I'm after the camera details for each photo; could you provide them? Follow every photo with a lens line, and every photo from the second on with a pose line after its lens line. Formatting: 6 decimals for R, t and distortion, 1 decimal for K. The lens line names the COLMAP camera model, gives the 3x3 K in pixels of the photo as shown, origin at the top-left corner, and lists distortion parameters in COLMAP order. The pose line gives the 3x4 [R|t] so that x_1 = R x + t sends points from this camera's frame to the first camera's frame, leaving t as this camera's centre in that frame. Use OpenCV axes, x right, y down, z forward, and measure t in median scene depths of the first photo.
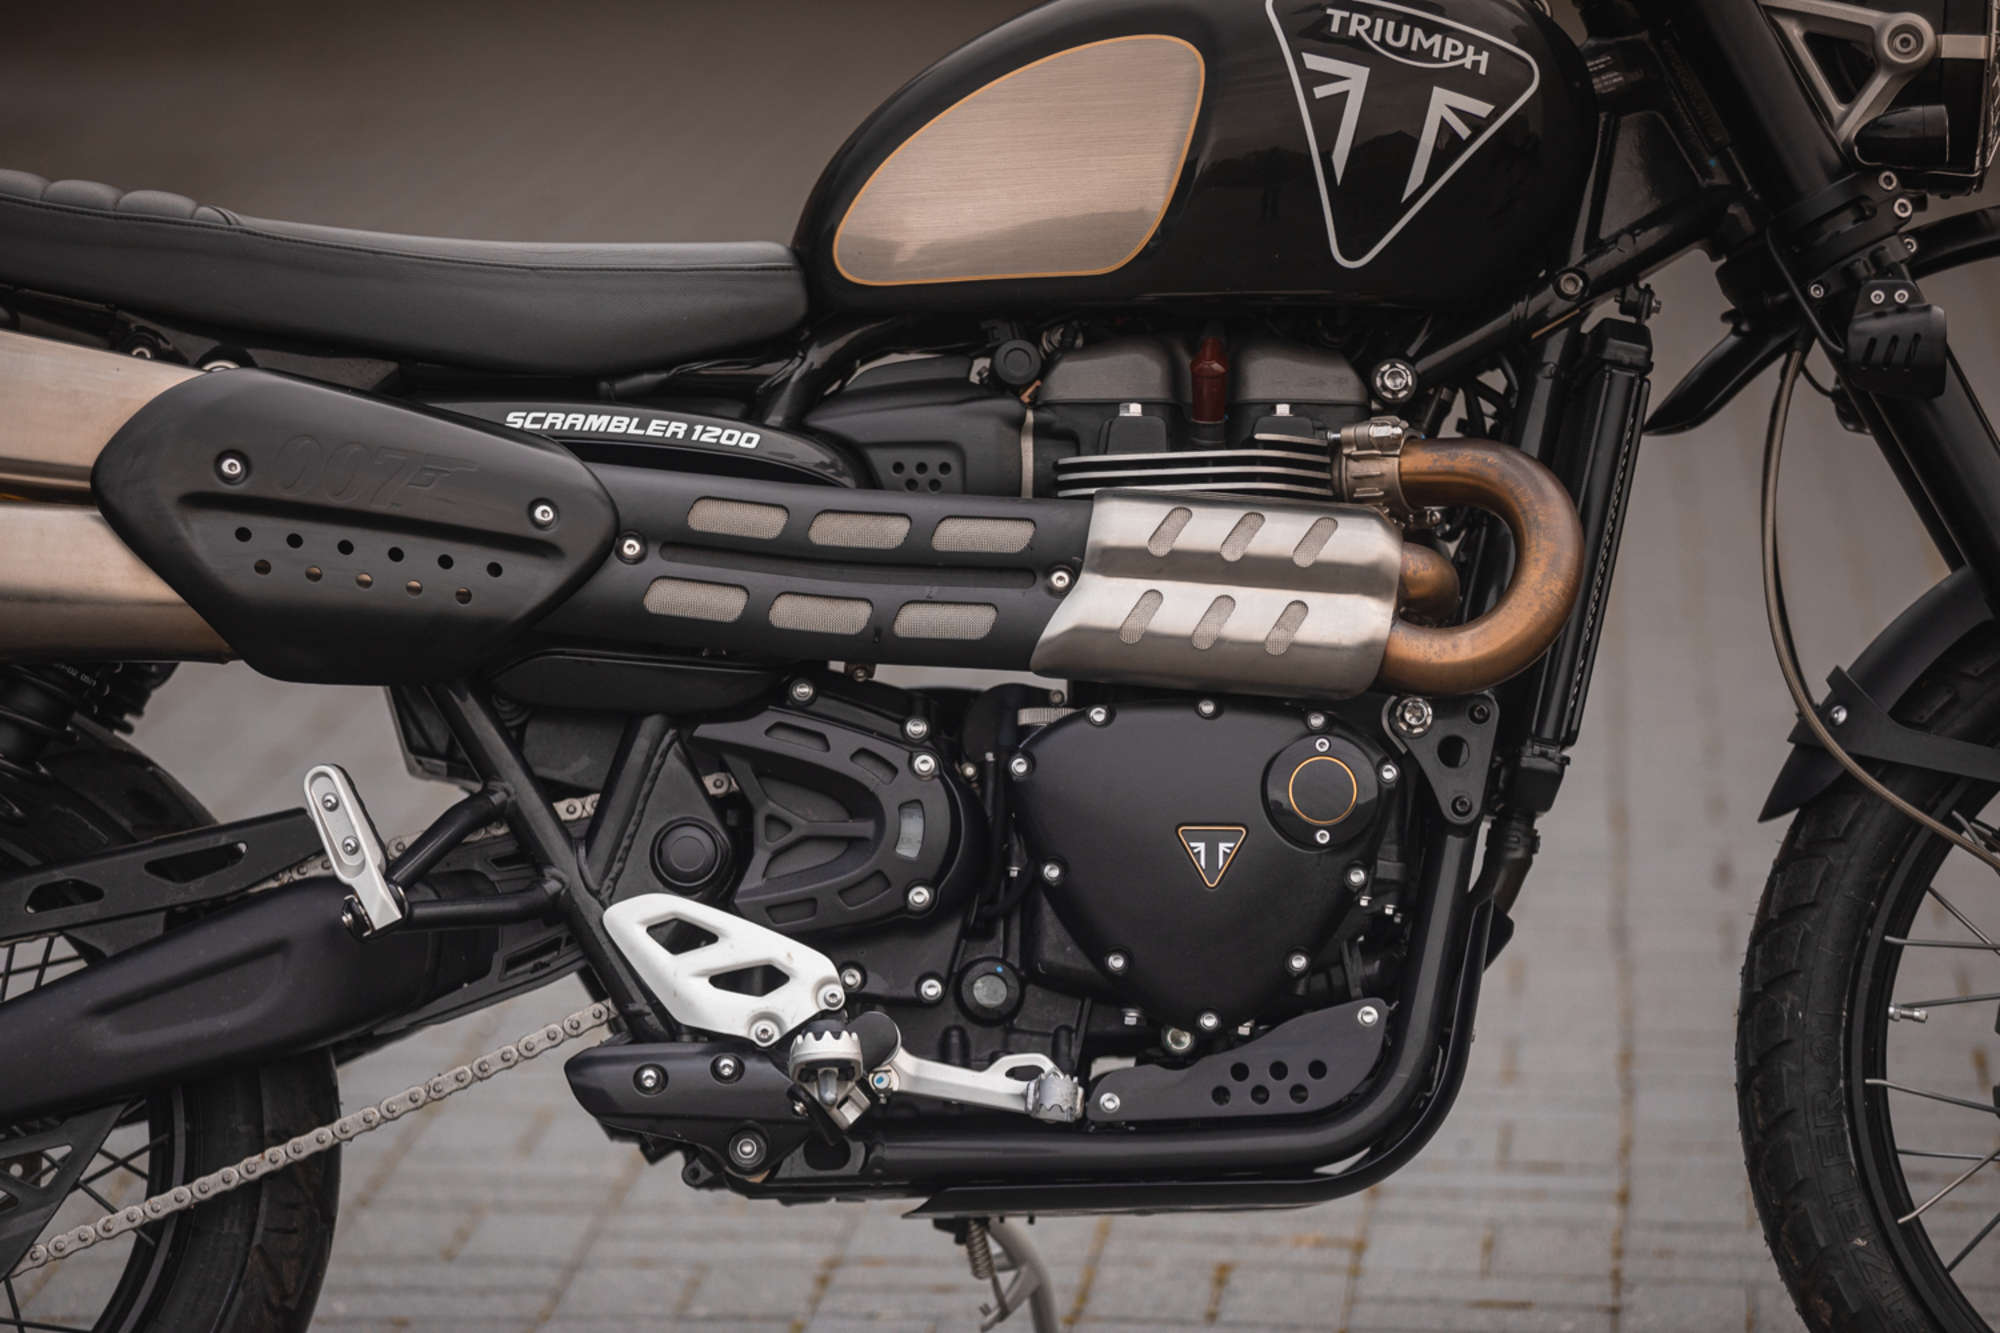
lens RADIAL K [[8406.4, 0, 954.7], [0, 8406.4, 702.3], [0, 0, 1]] dist [0.672218, 0.000000]
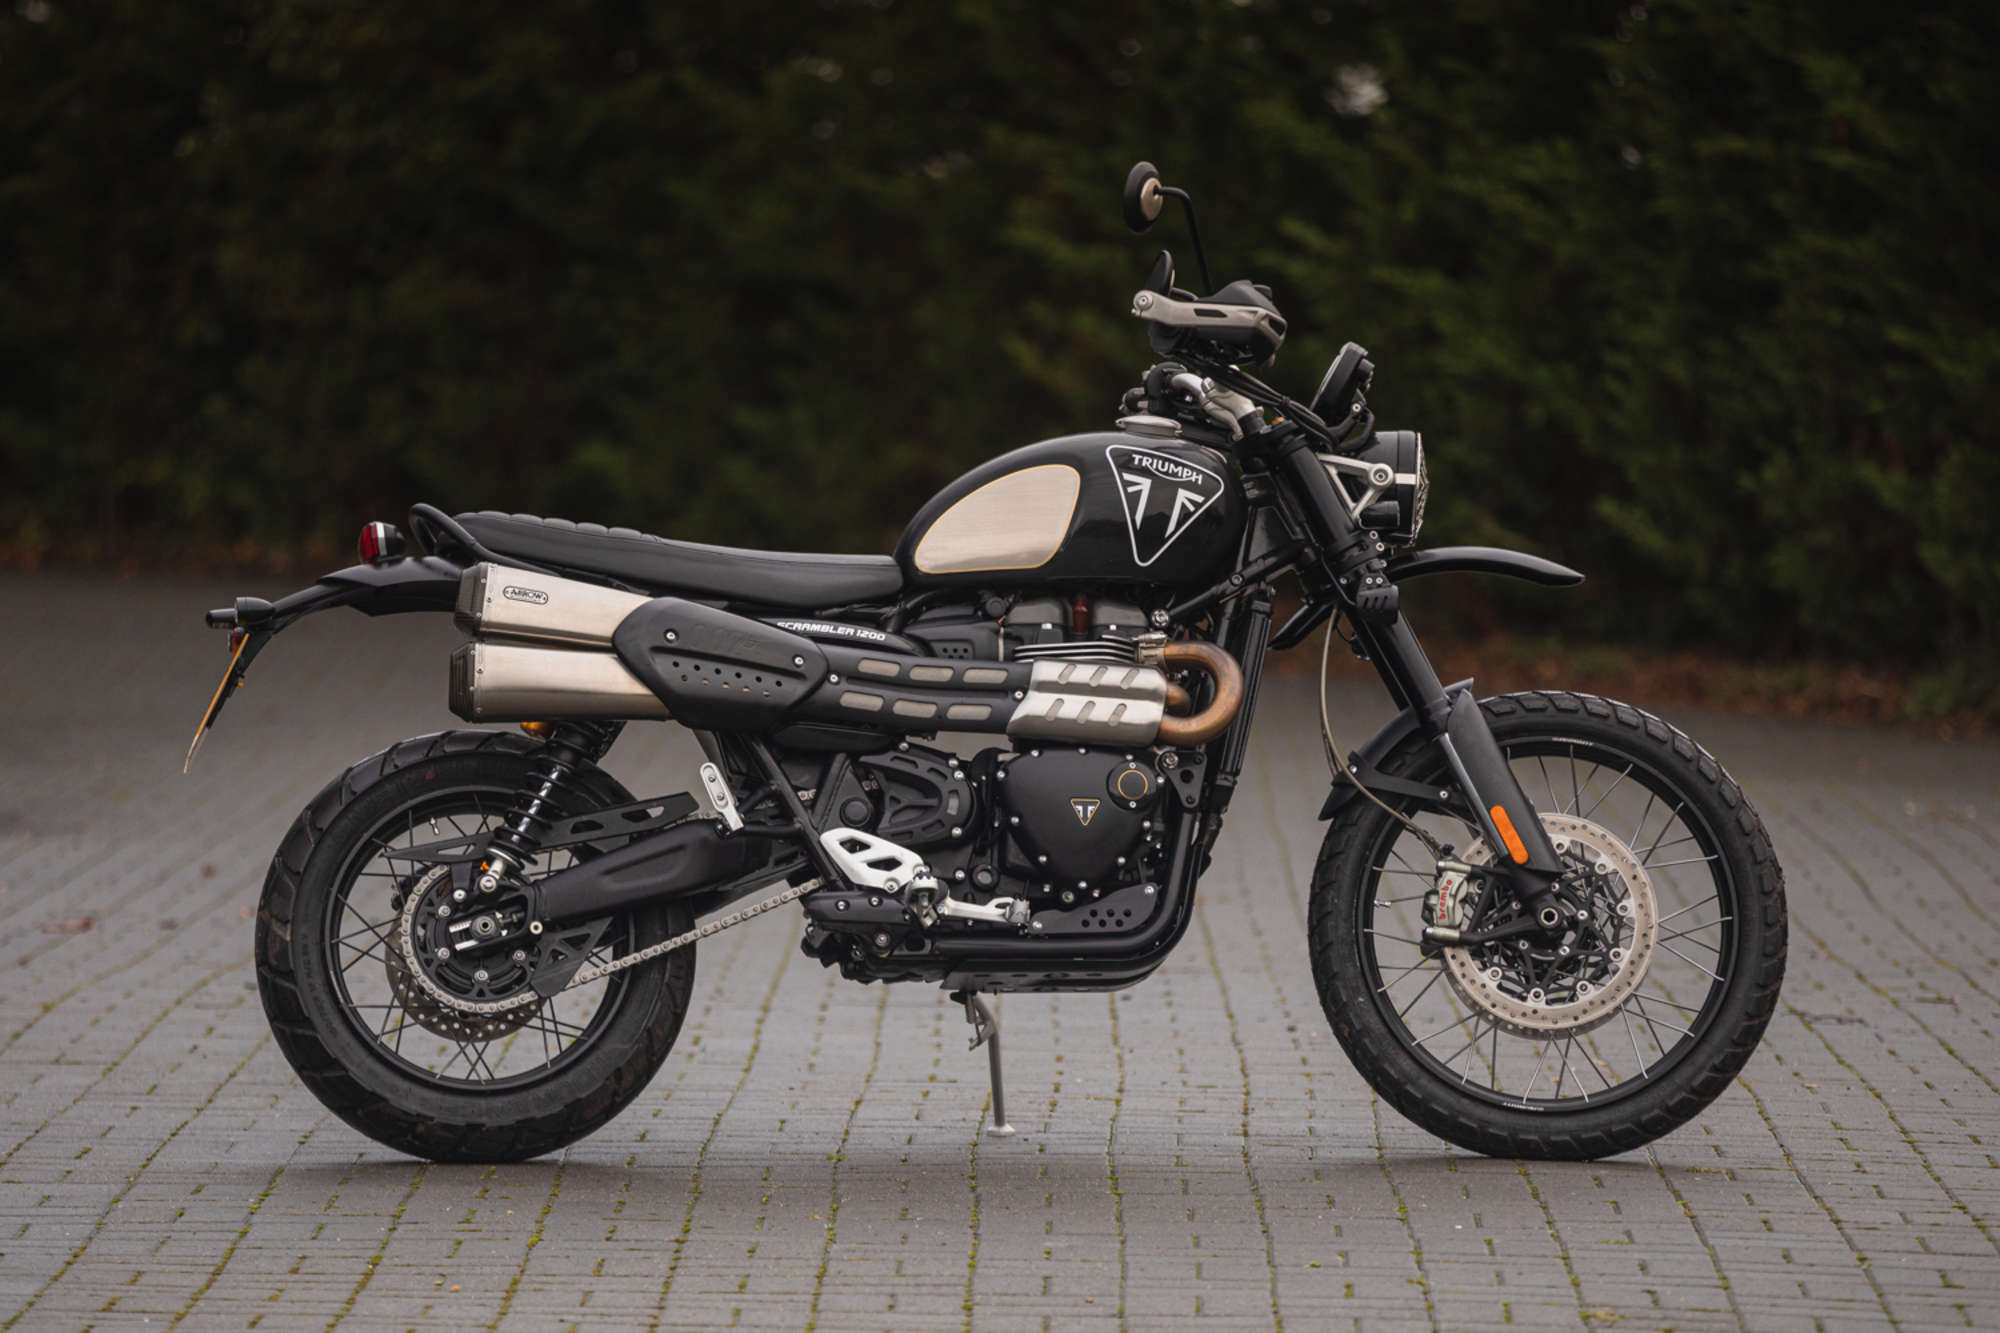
lens RADIAL K [[11255.4, 0, 988.1], [0, 11255.4, 668.9], [0, 0, 1]] dist [1.346935, 0.000000]
pose [[0.997592, 0.012930, 0.068135, -0.204314], [-0.005533, 0.994173, -0.107651, 0.307659], [-0.069130, 0.107015, 0.991851, -2.042029]]
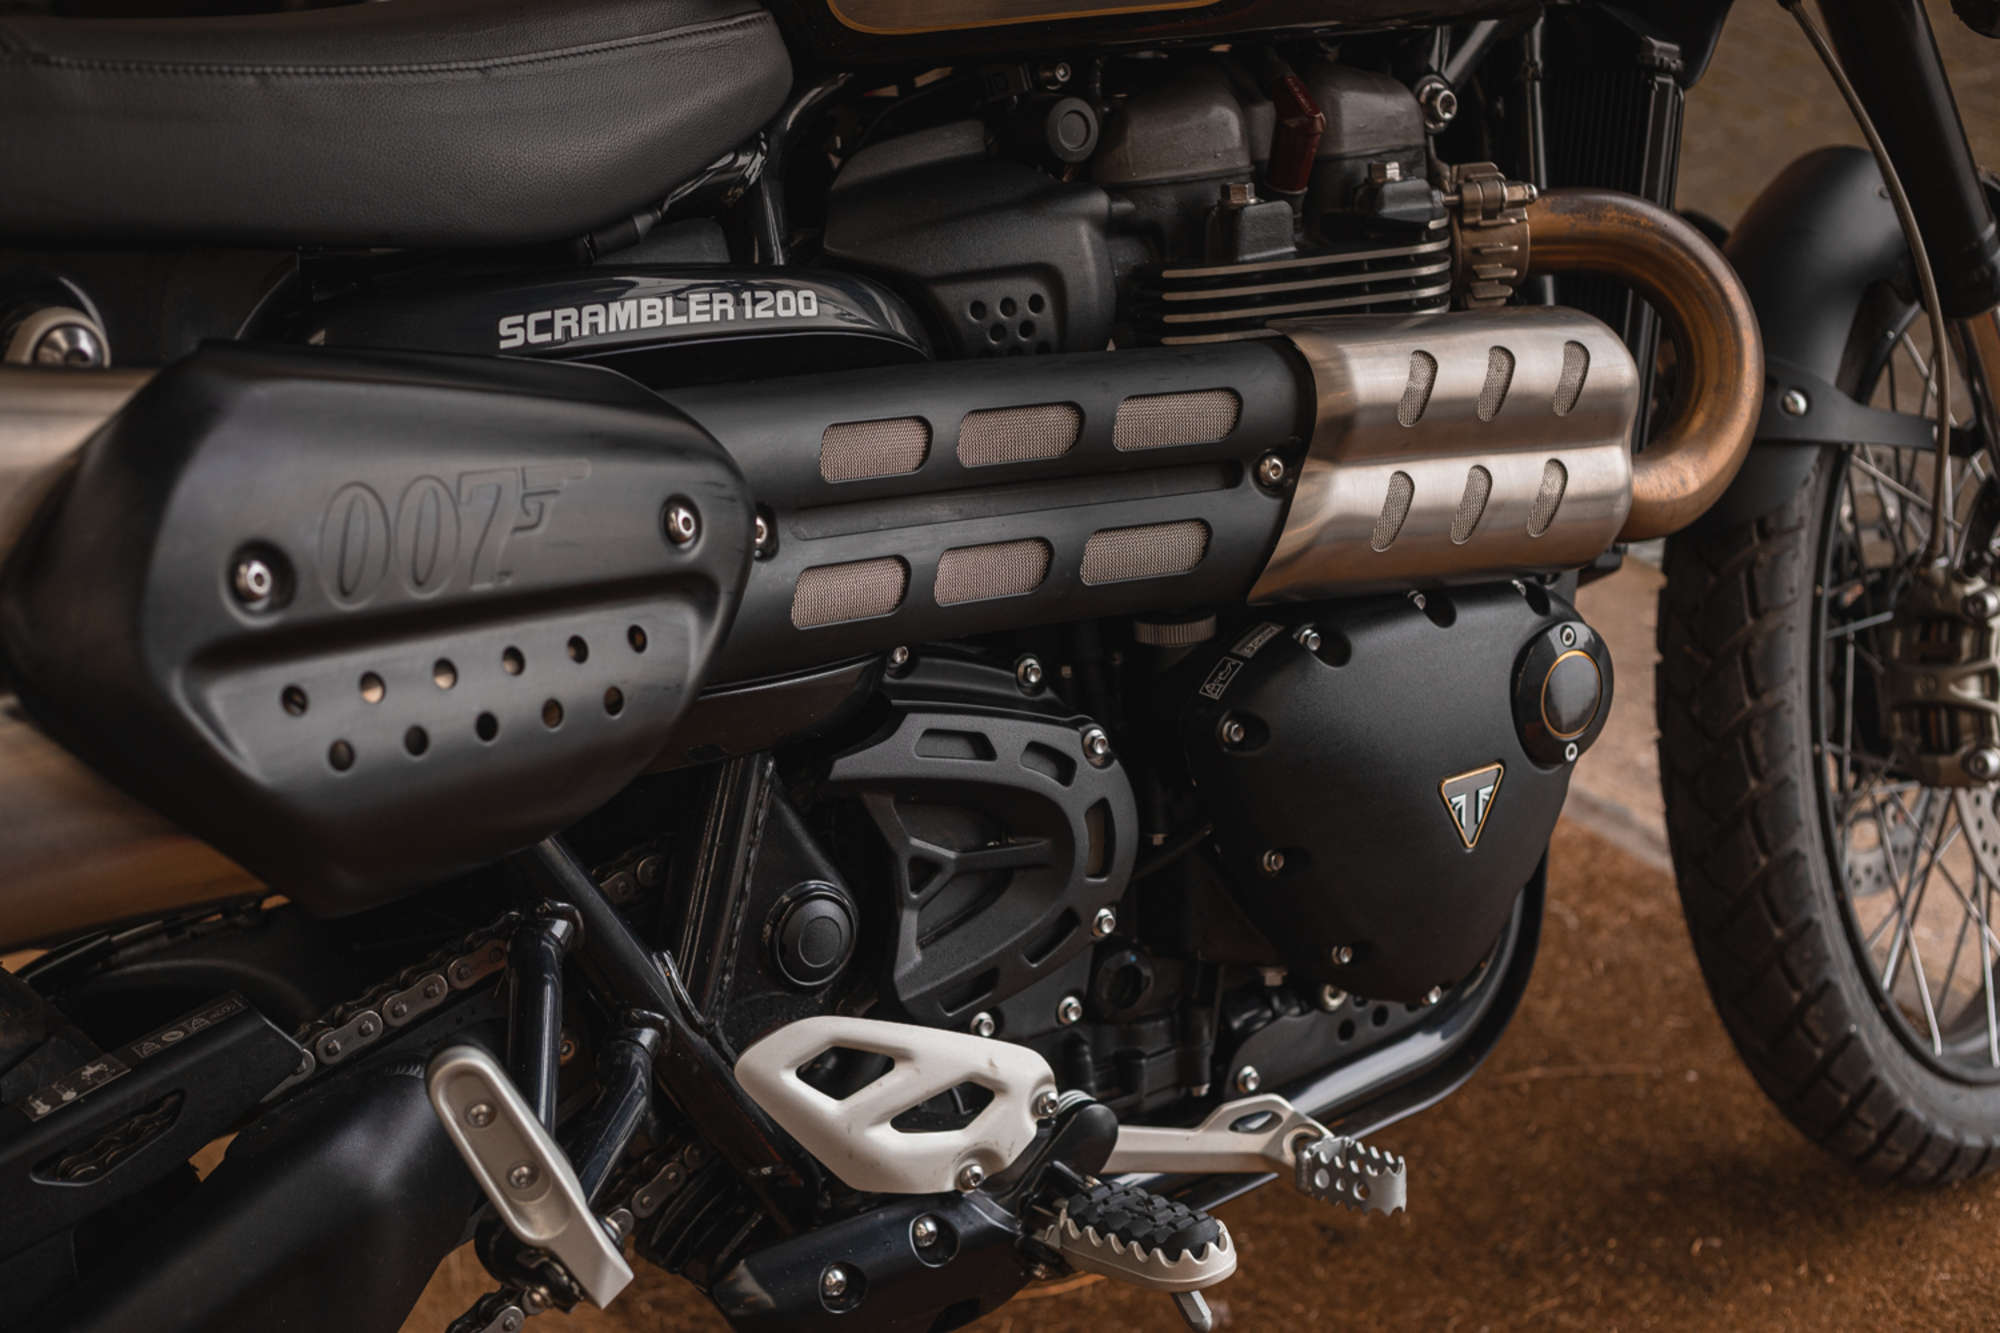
lens RADIAL K [[3036.8, 0, 1000.3], [0, 3036.8, 665.1], [0, 0, 1]] dist [-0.011777, 0.000000]
pose [[0.834381, -0.187455, 0.518332, -0.141987], [0.017681, 0.949011, 0.314748, -0.079567], [-0.550904, -0.253455, 0.795151, 0.796187]]
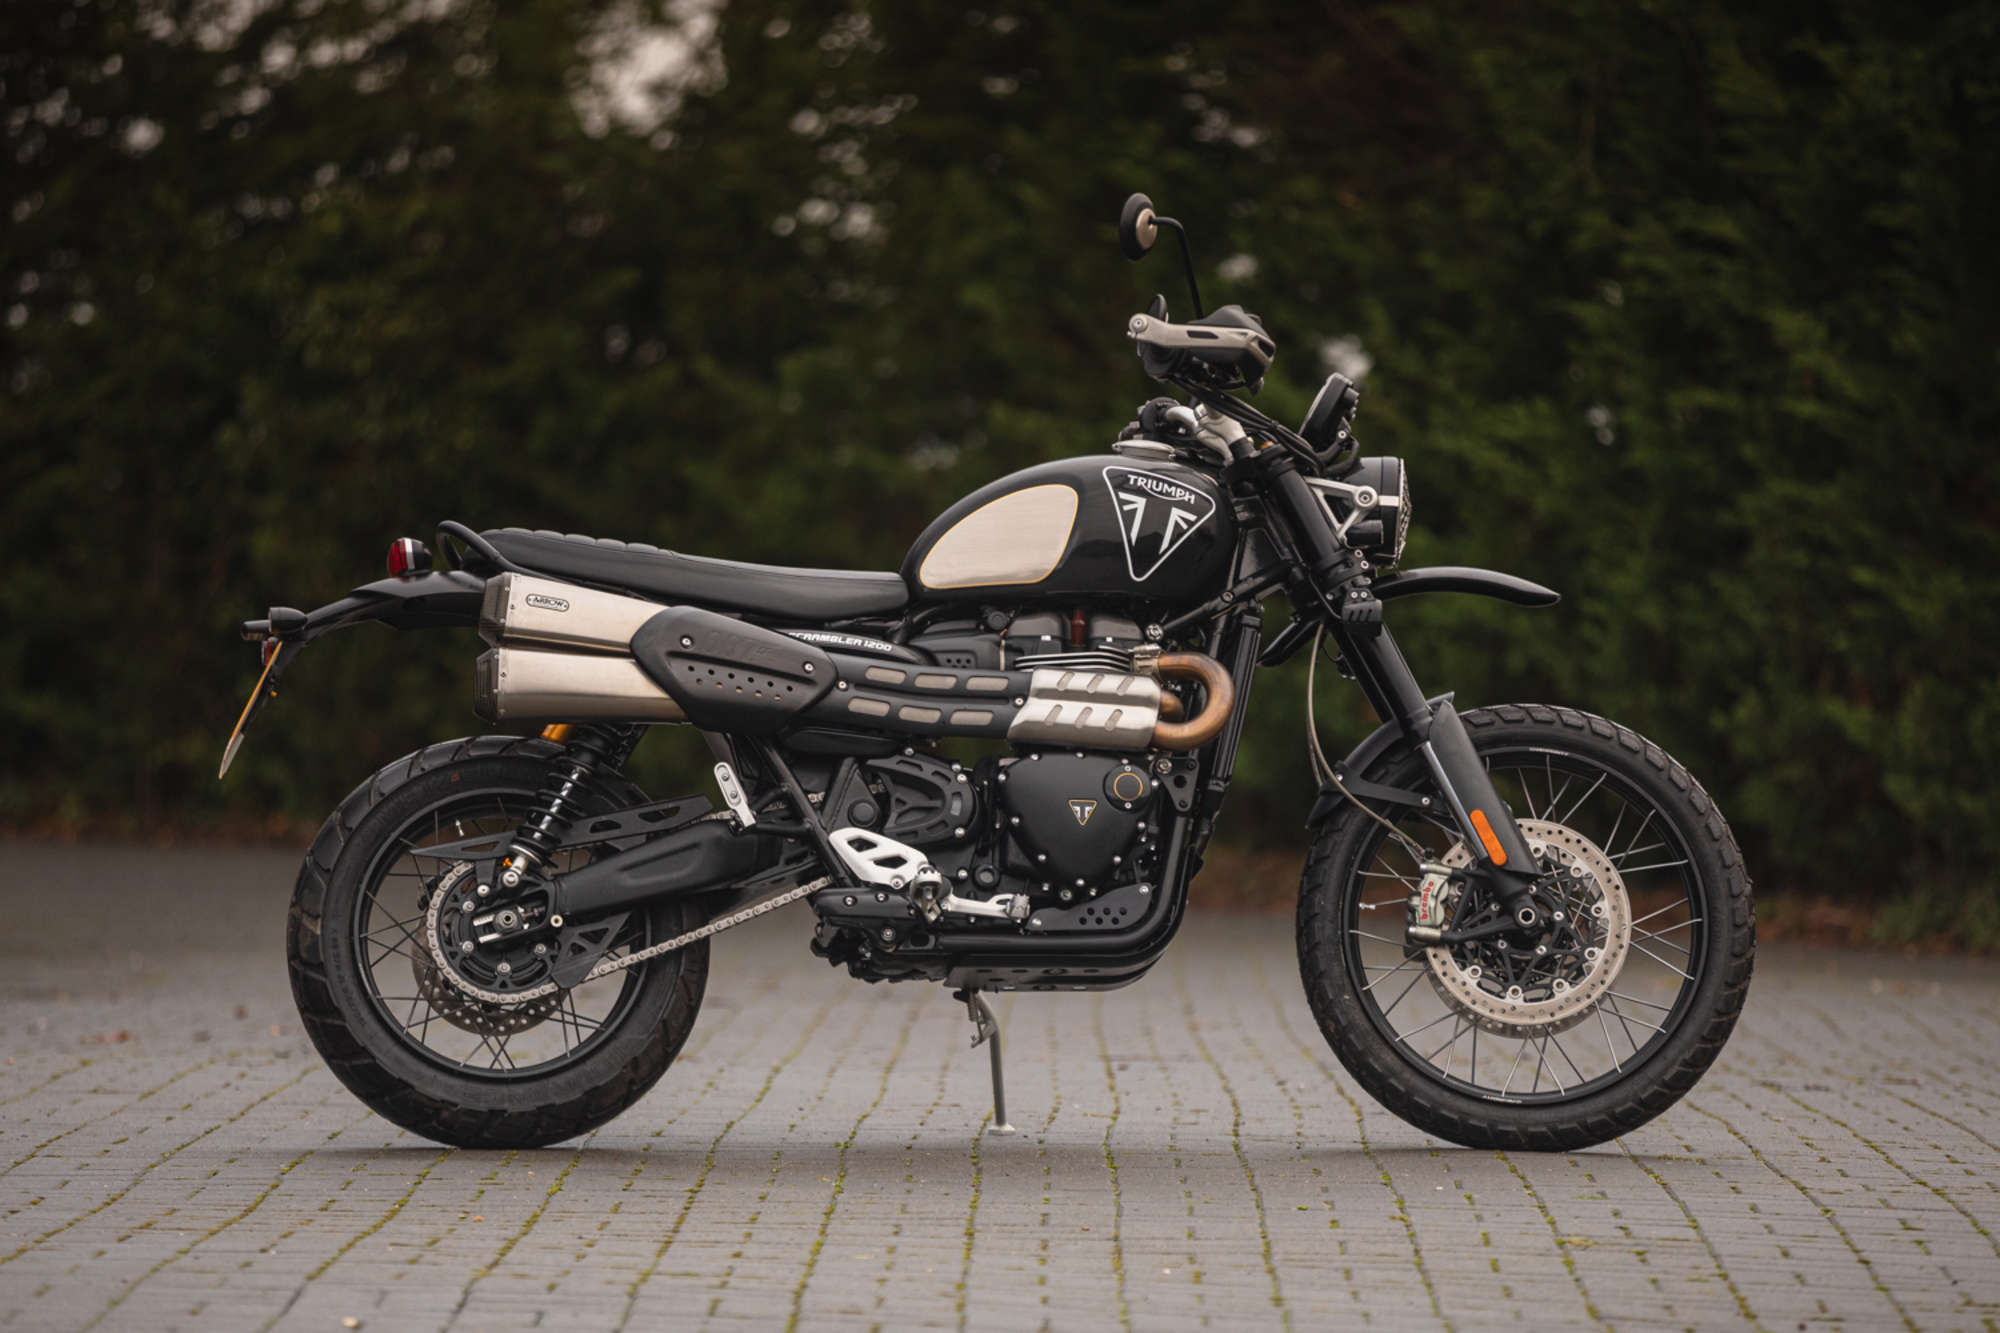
lens RADIAL K [[10833.8, 0, 1011.8], [0, 10833.8, 662.1], [0, 0, 1]] dist [1.429570, 0.000000]
pose [[0.997454, 0.016451, 0.069395, -0.203335], [-0.006234, 0.989419, -0.144950, 0.420262], [-0.071046, 0.144149, 0.987002, -2.046898]]
